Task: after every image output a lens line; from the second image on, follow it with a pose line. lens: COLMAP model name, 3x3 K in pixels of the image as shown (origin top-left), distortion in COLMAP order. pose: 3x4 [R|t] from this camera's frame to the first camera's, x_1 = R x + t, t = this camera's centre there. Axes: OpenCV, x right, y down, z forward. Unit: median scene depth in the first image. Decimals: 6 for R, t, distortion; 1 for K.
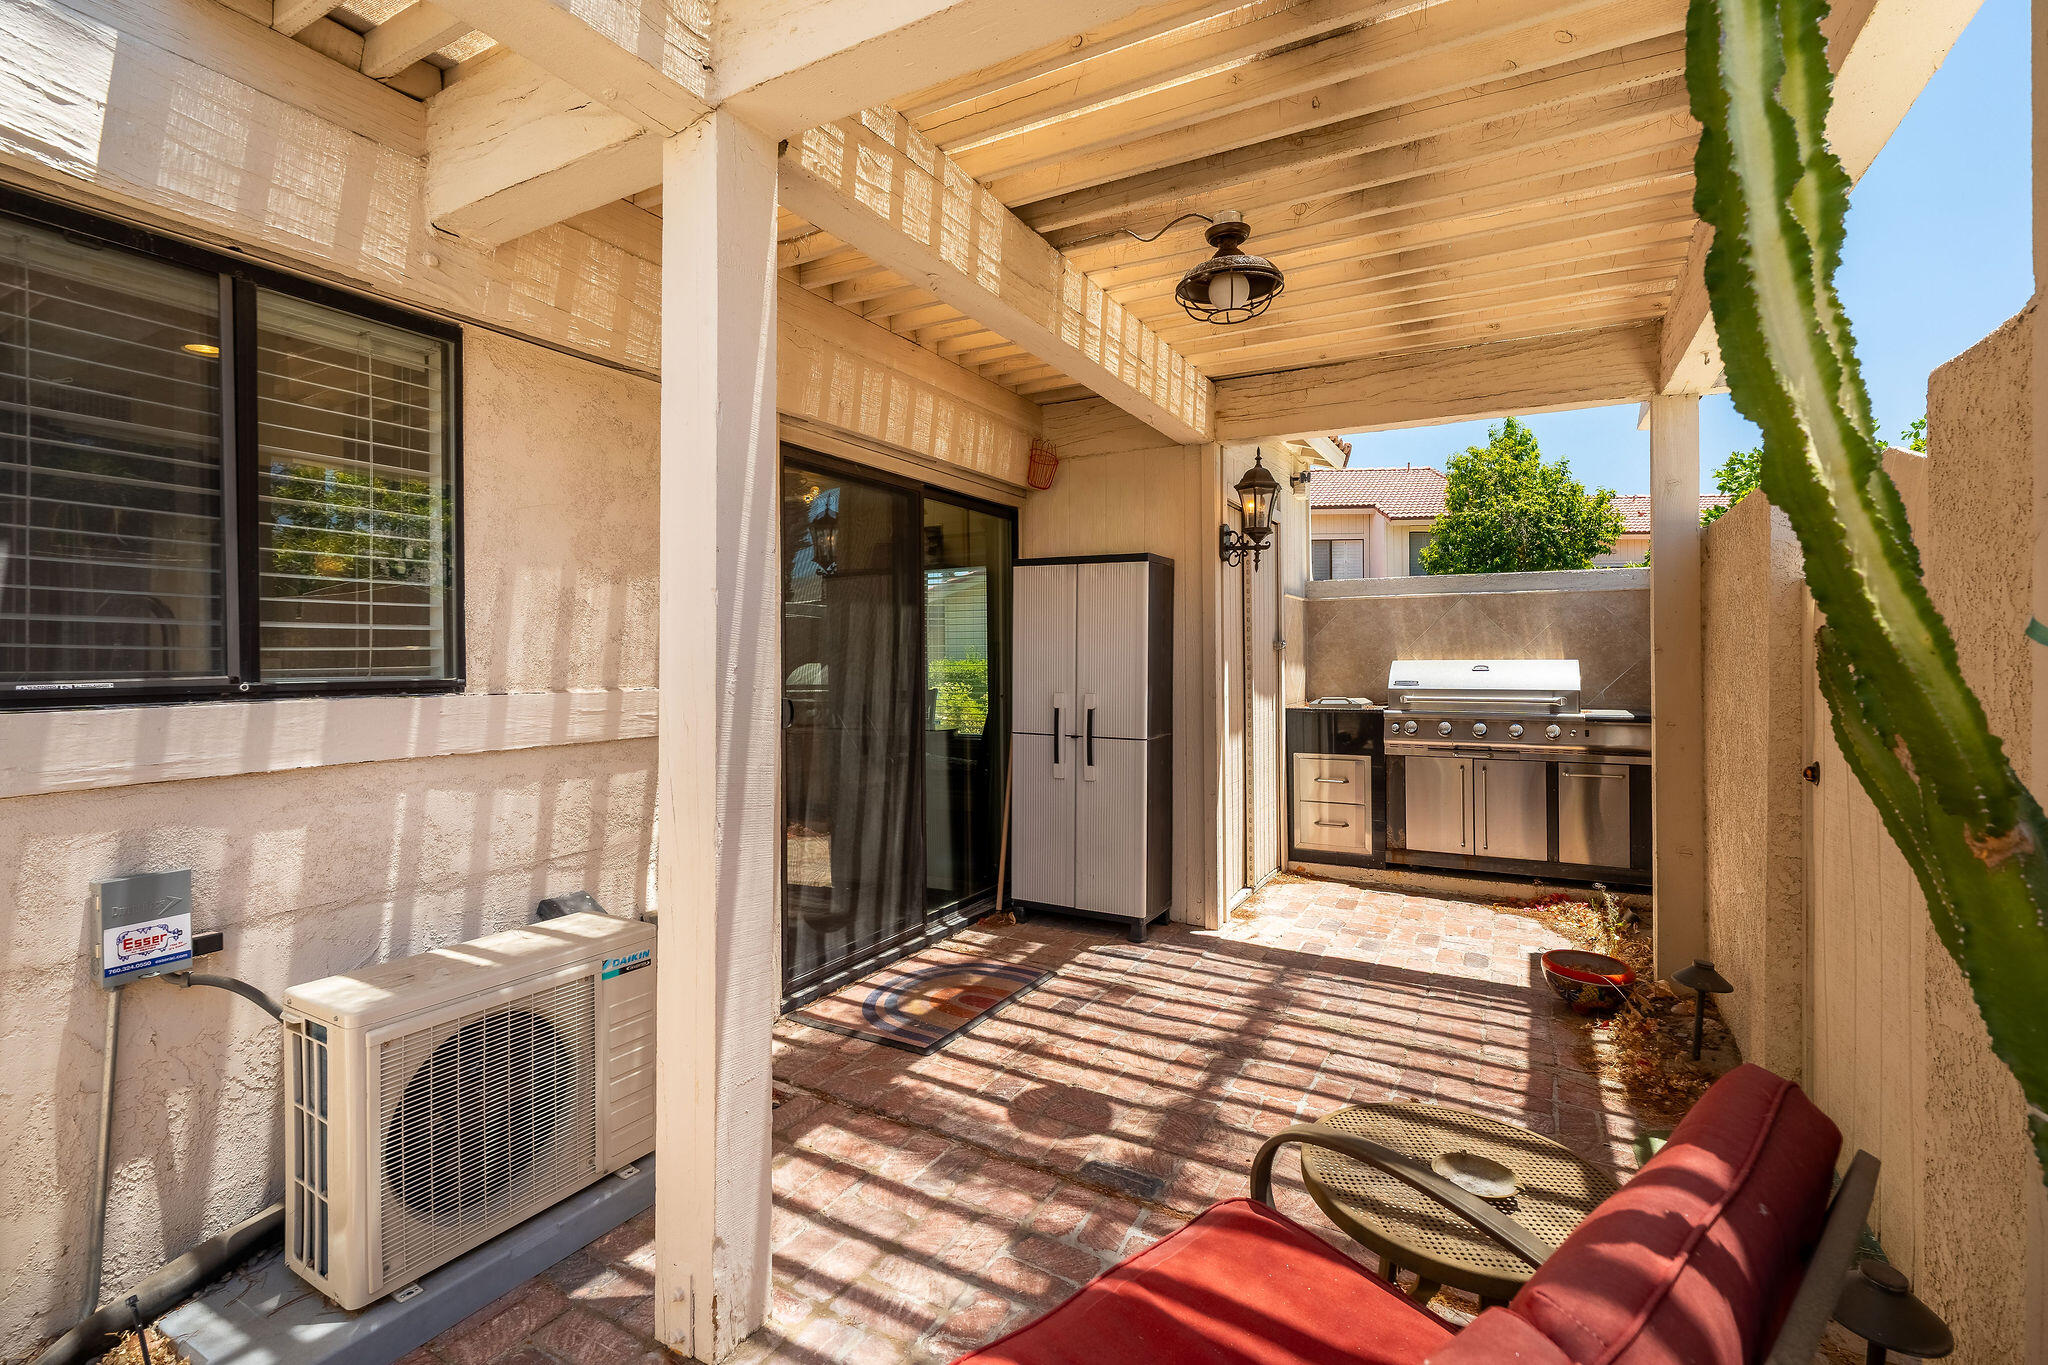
lens RADIAL K [[925.2, 0, 1015.8], [0, 925.2, 654.3], [0, 0, 1]] dist [-0.005946, 0.001592]
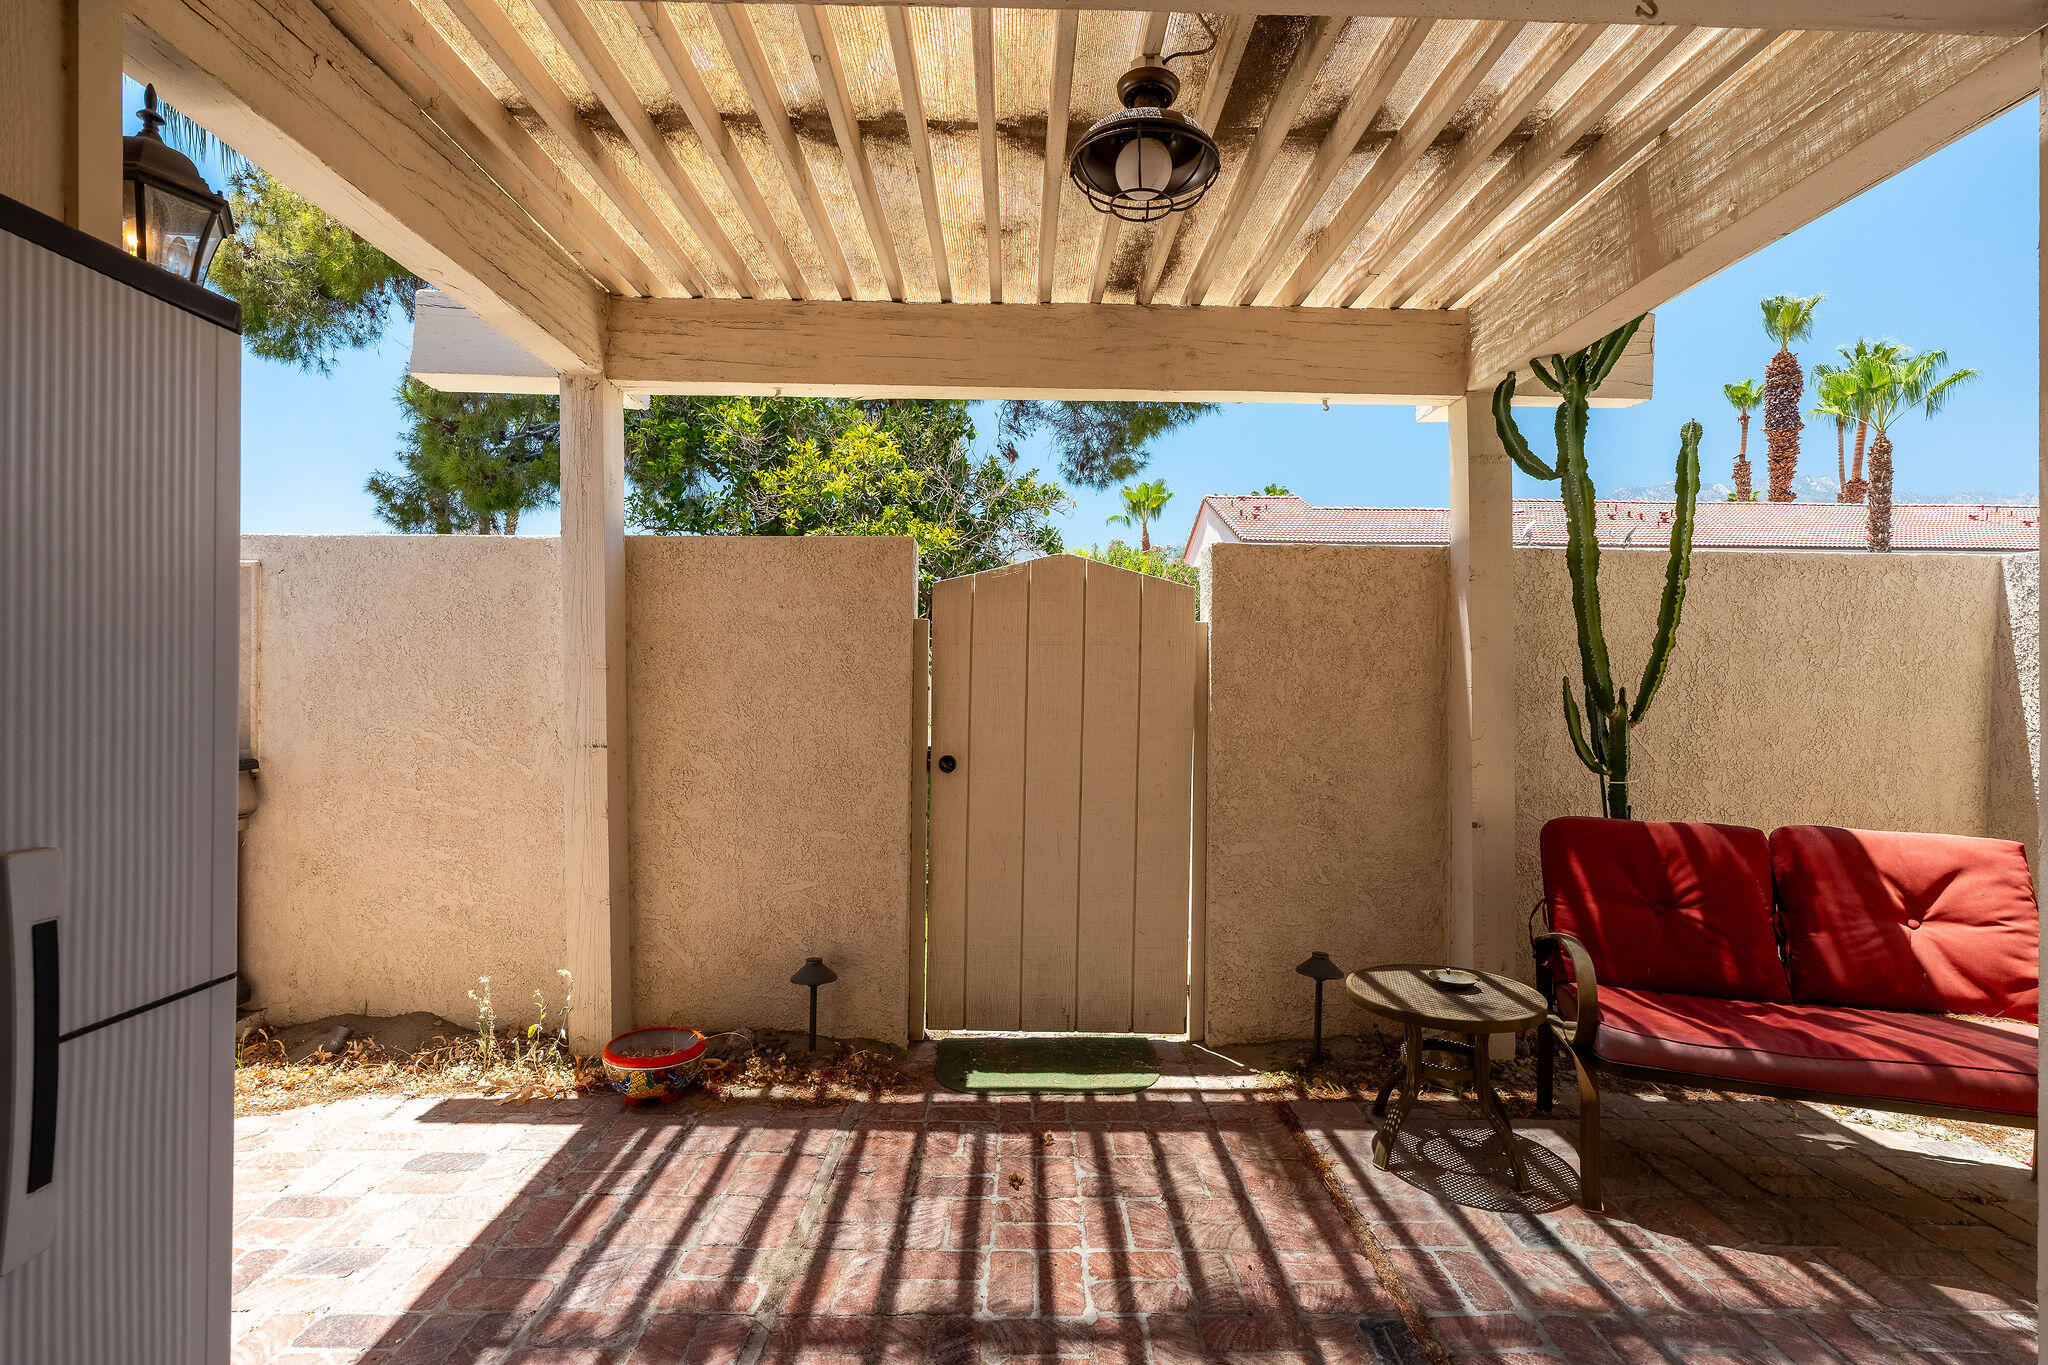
lens RADIAL K [[925.2, 0, 1016.4], [0, 925.2, 677.9], [0, 0, 1]] dist [-0.005946, 0.001592]
pose [[-0.495258, -0.005694, 0.868727, -0.273568], [-0.011231, 0.999937, 0.000151, -0.000252], [-0.868673, -0.009682, -0.495291, 1.152114]]
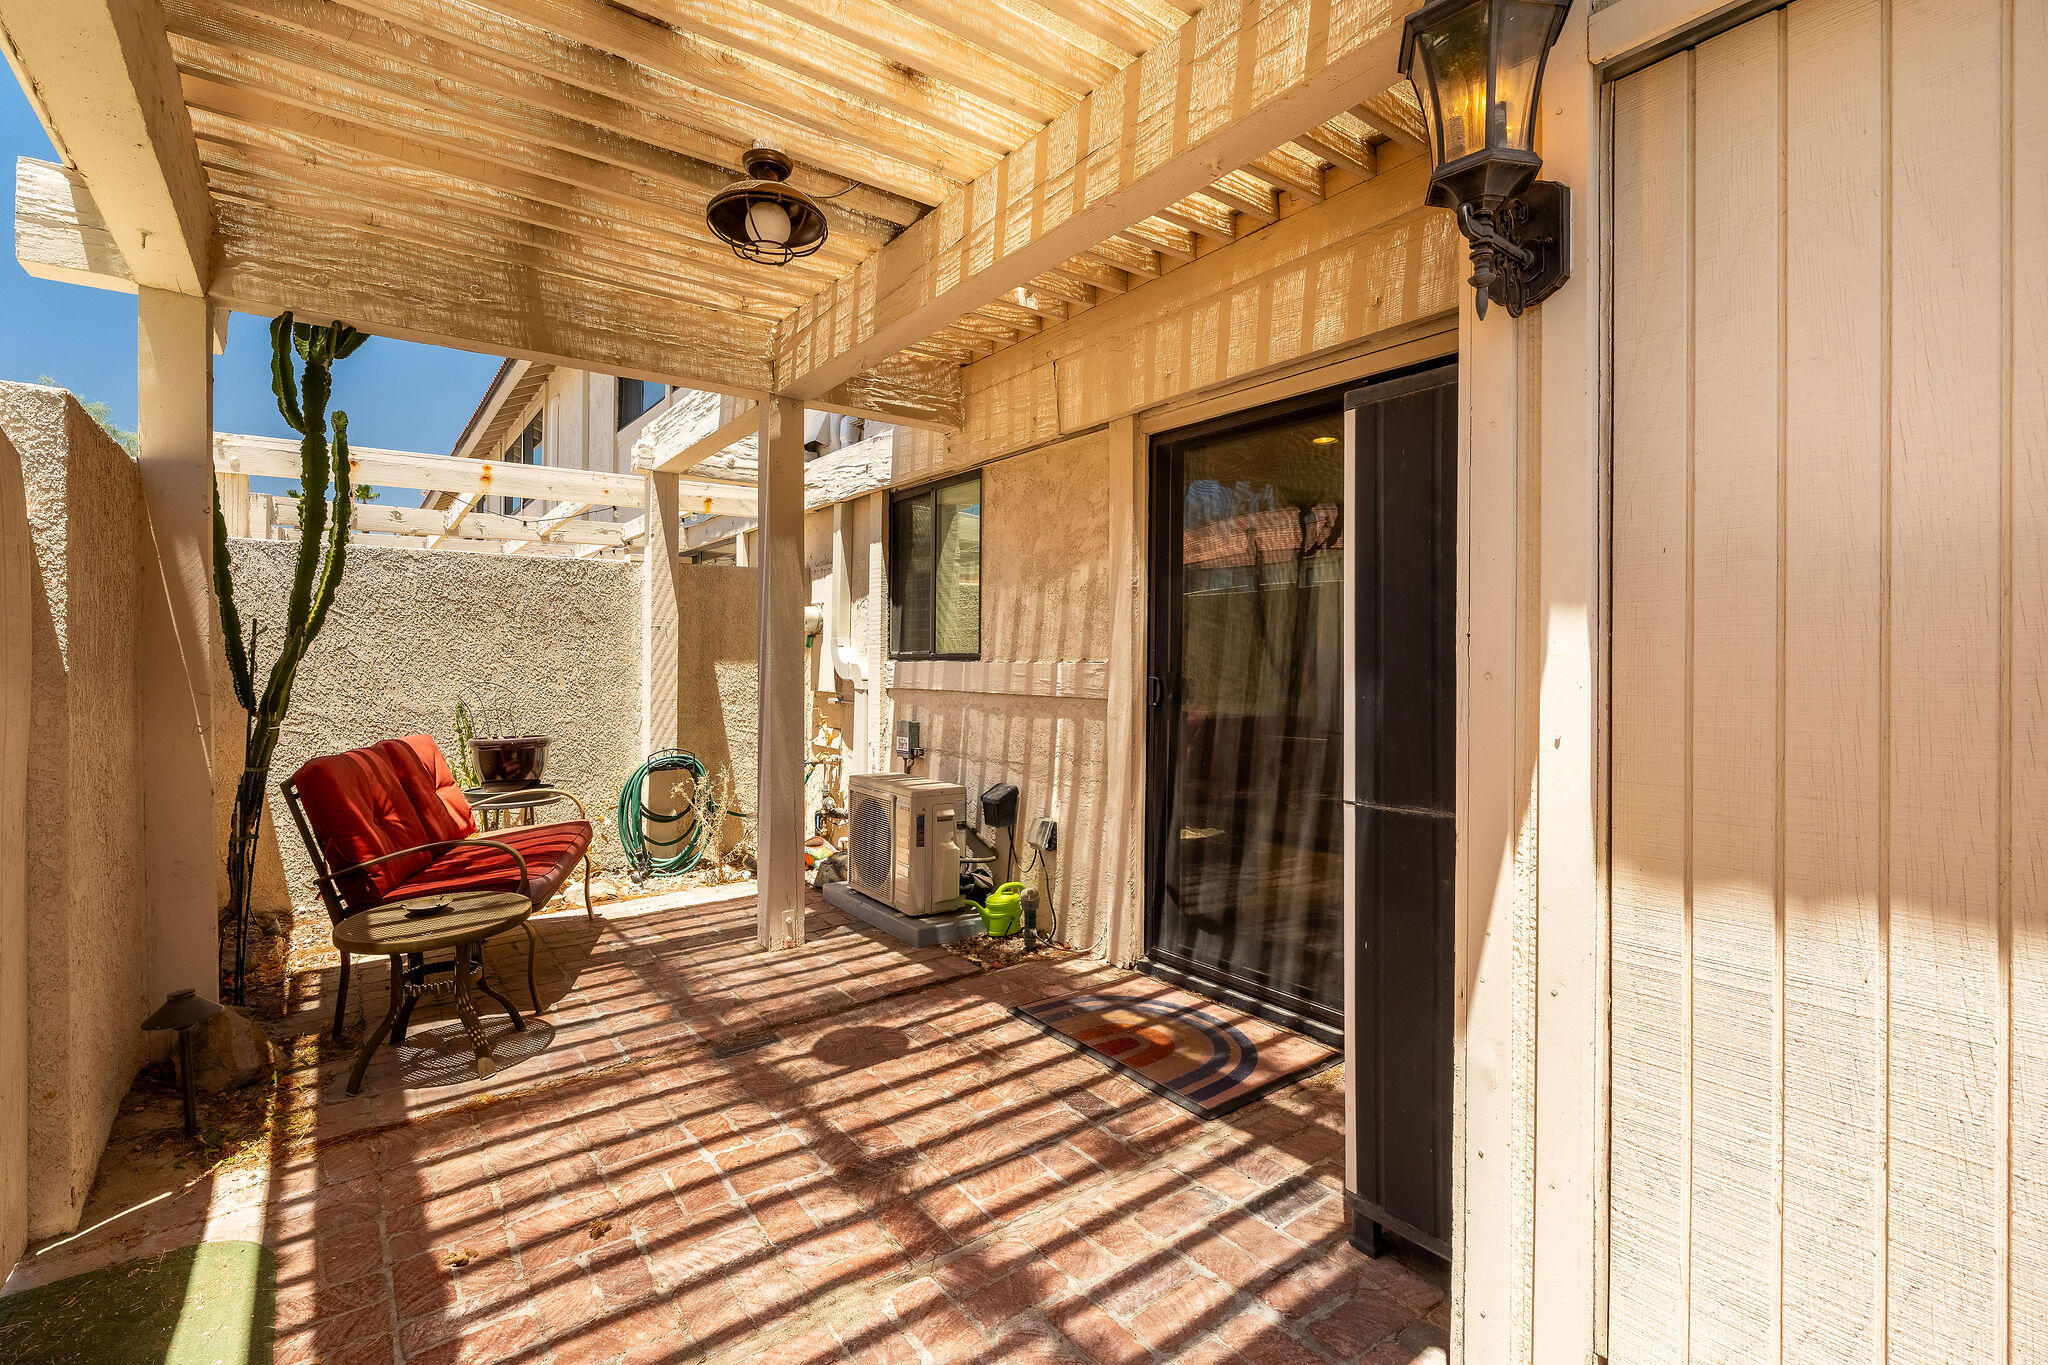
lens RADIAL K [[925.2, 0, 1026.5], [0, 925.2, 656.0], [0, 0, 1]] dist [-0.005946, 0.001592]
pose [[-0.400973, 0.001868, -0.916088, 0.772887], [0.000481, 0.999998, 0.001829, 0.020034], [0.916090, 0.000293, -0.400973, 1.279297]]
